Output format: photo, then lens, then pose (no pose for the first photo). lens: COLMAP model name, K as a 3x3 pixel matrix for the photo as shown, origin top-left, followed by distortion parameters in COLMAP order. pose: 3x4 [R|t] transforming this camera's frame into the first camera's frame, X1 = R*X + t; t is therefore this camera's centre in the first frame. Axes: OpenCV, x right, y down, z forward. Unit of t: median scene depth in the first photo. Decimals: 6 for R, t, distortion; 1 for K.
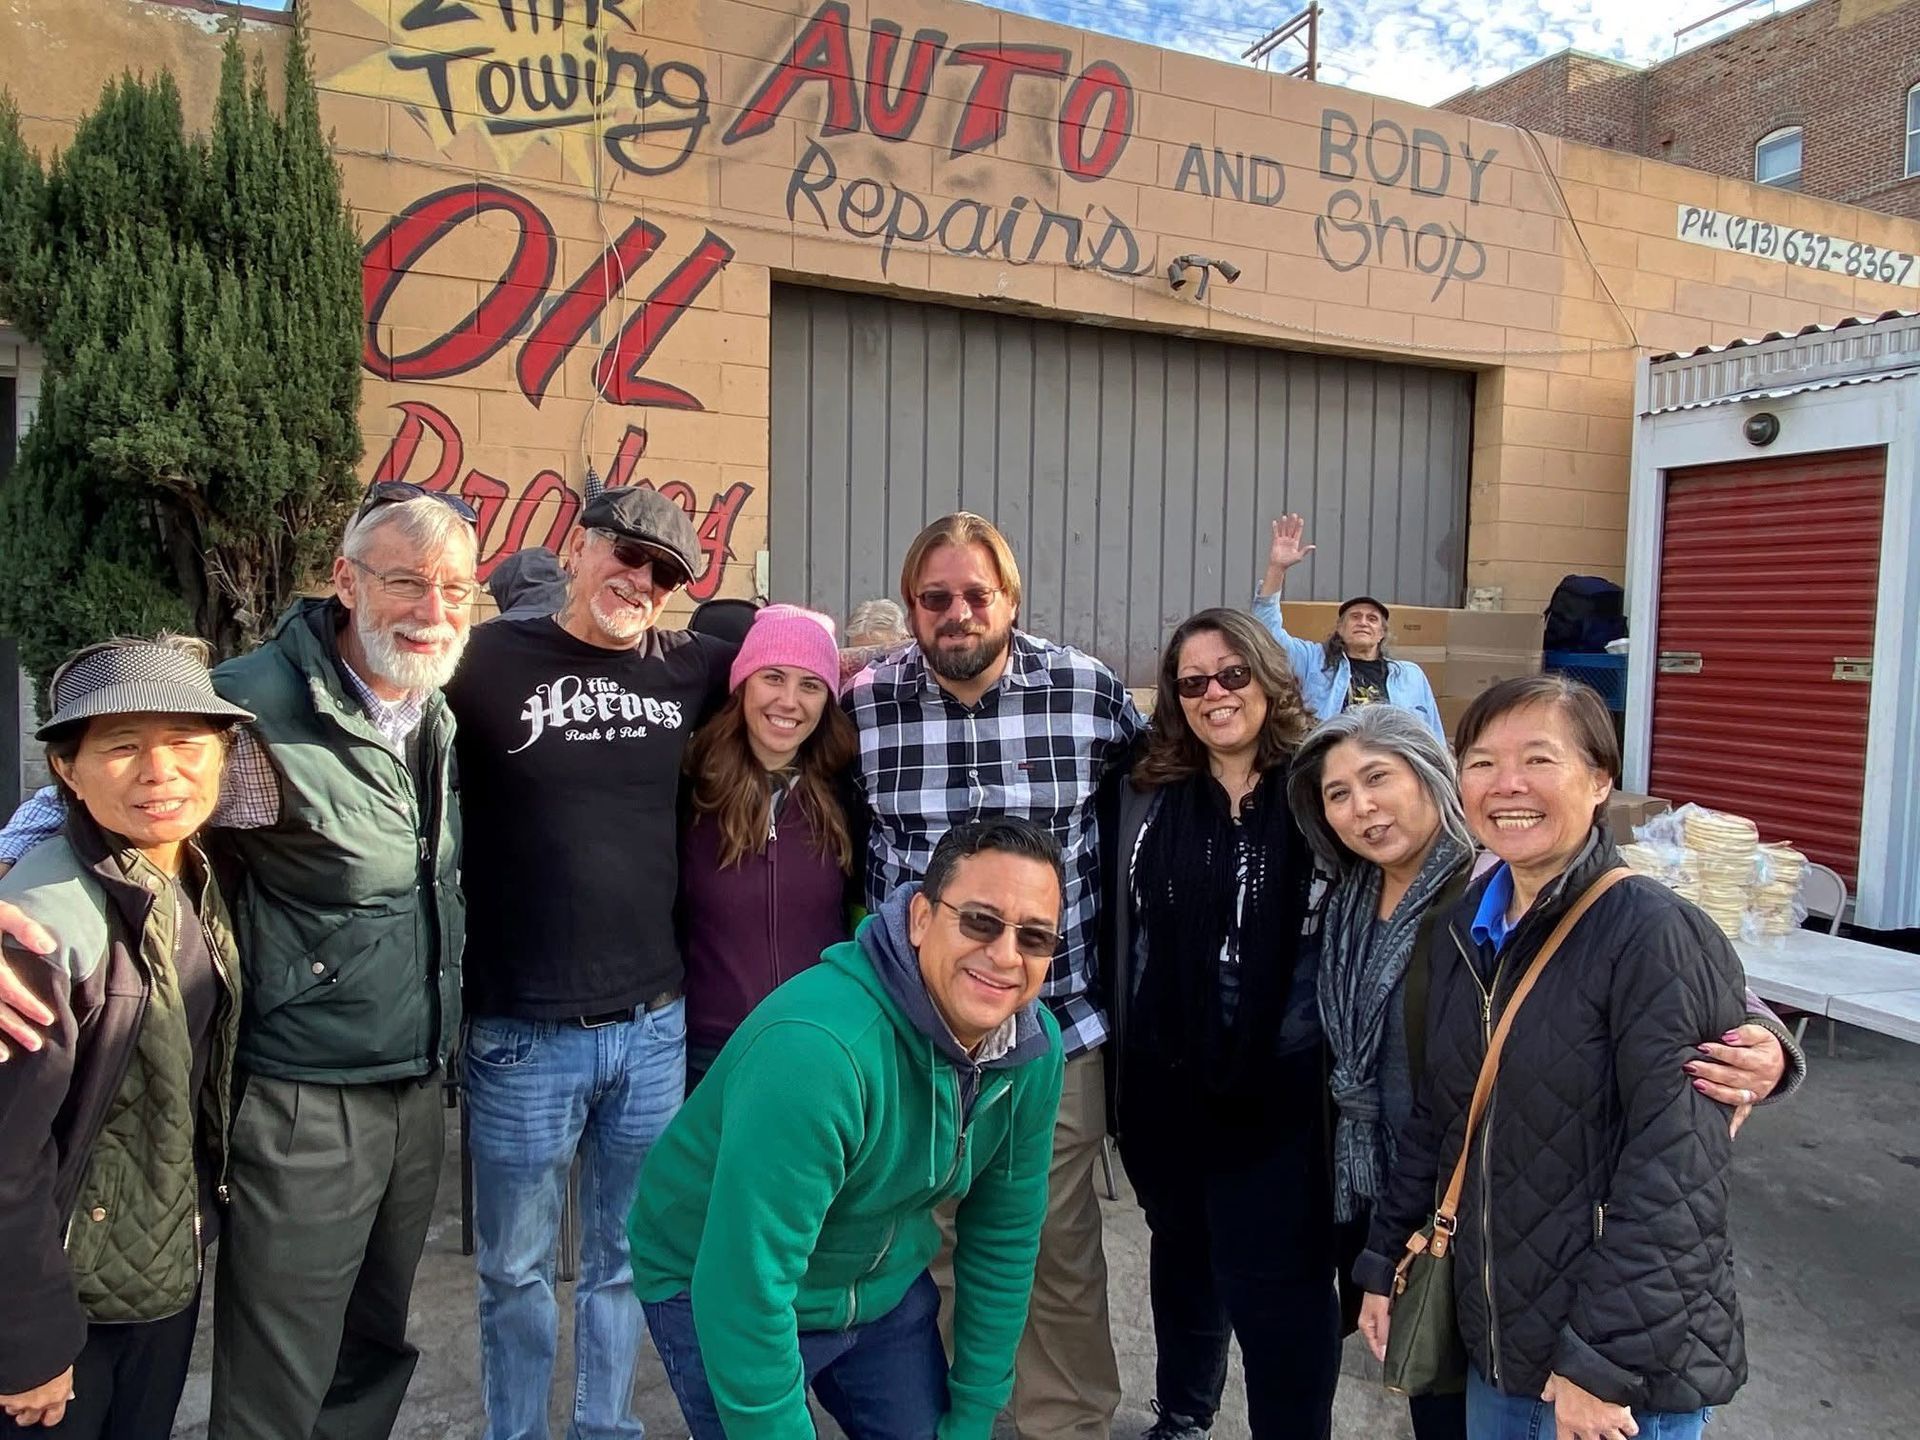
lens RADIAL K [[1335.0, 0, 960.0], [0, 1335.0, 720.0], [0, 0, 1]] dist [0.056332, -0.076530]
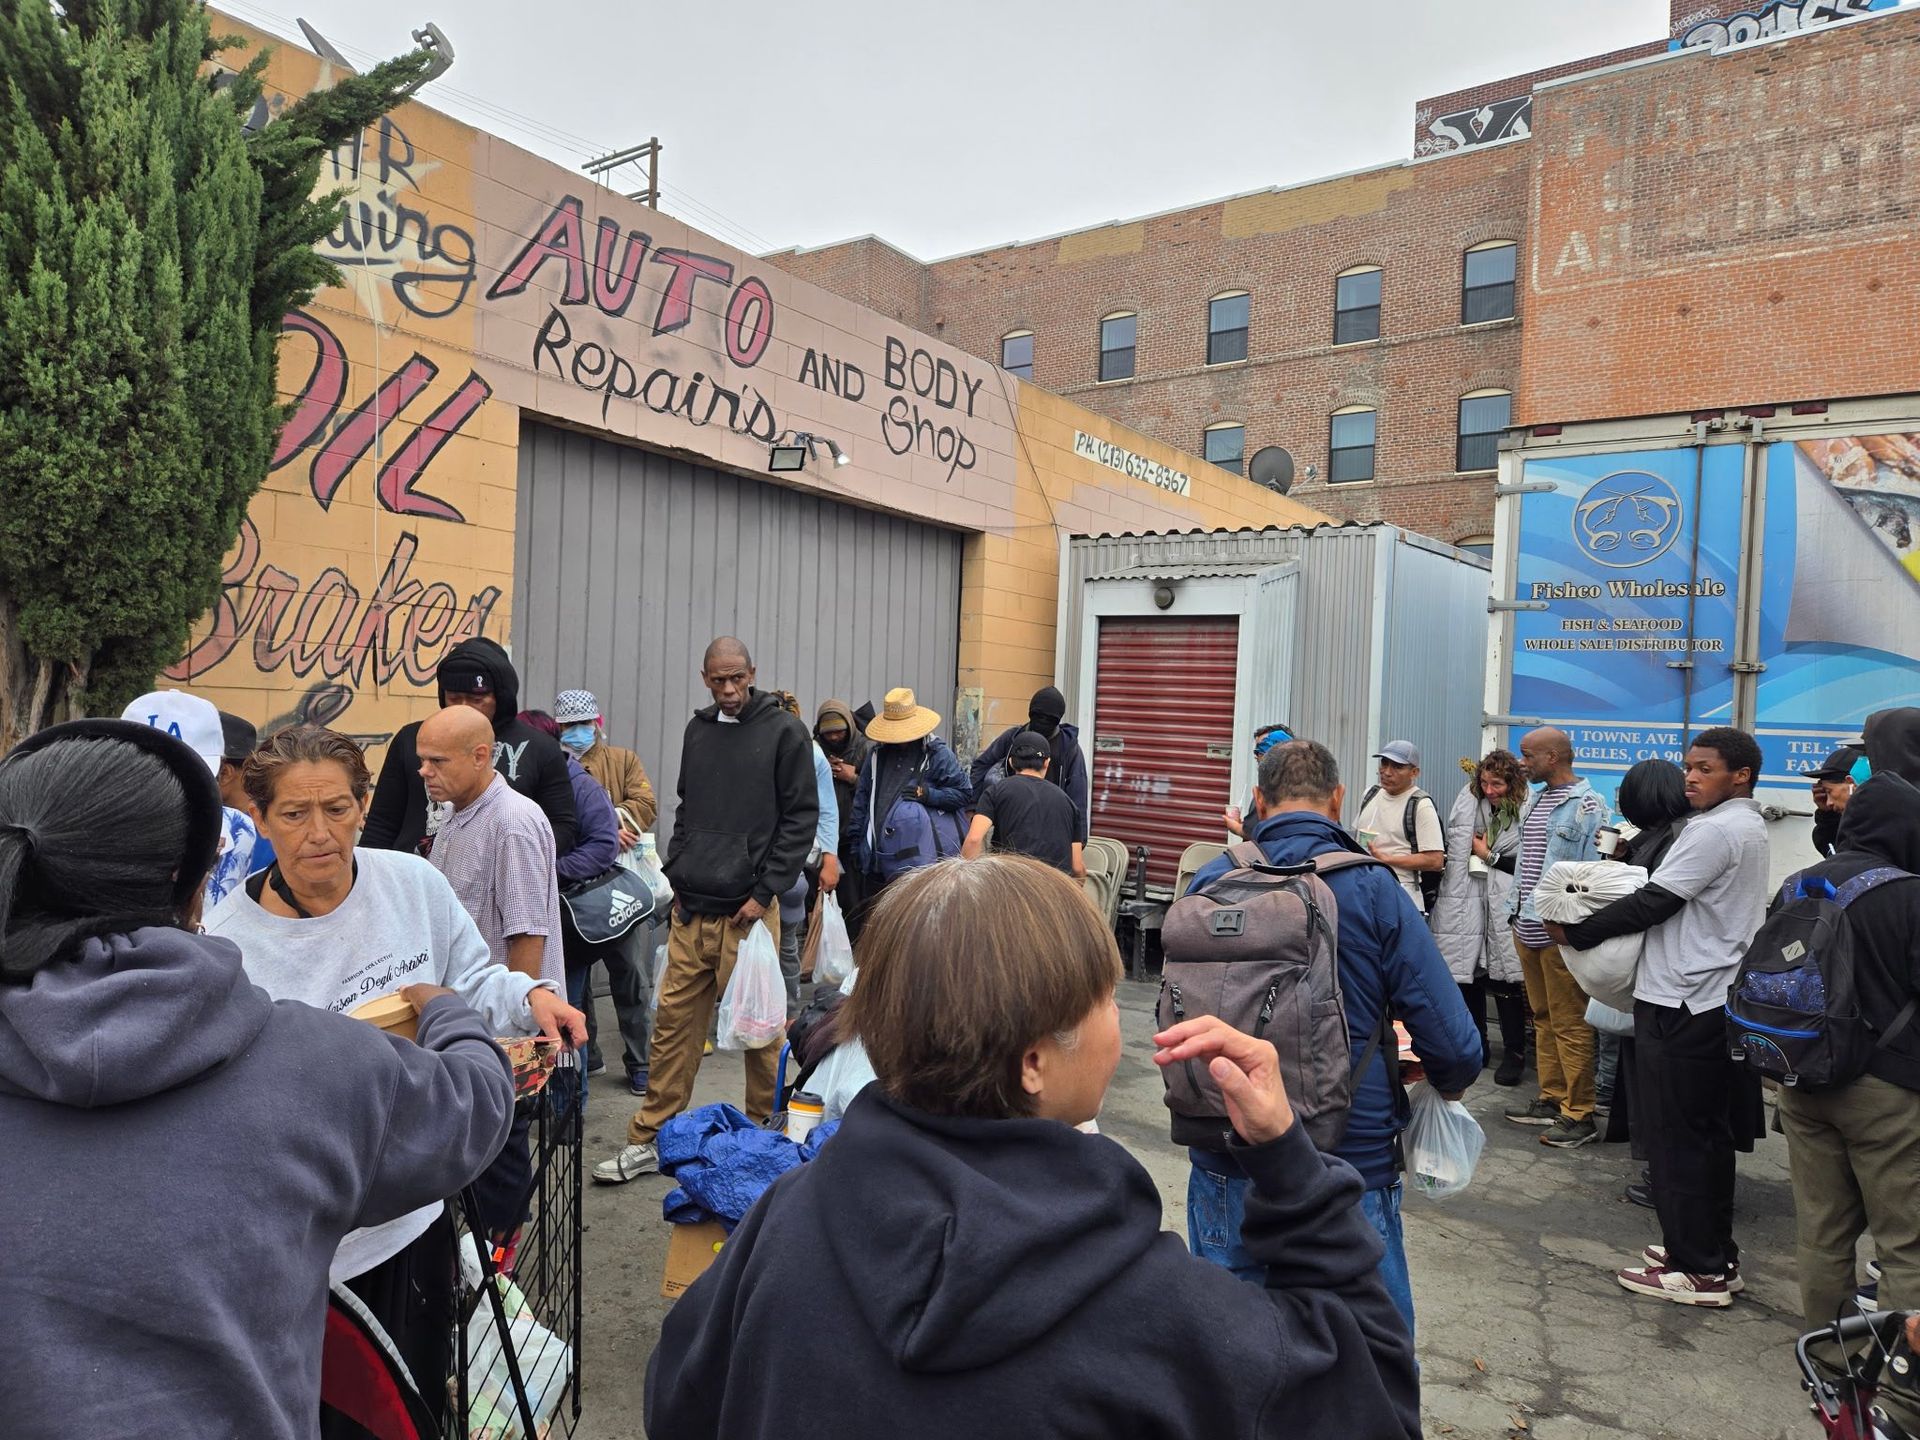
lens RADIAL K [[1335.0, 0, 960.0], [0, 1335.0, 720.0], [0, 0, 1]] dist [0.056332, -0.076530]
pose [[0.844196, 0.012030, 0.535899, -0.422294], [0.013936, 0.998918, -0.044377, -0.006036], [-0.535853, 0.044931, 0.843115, -0.174819]]
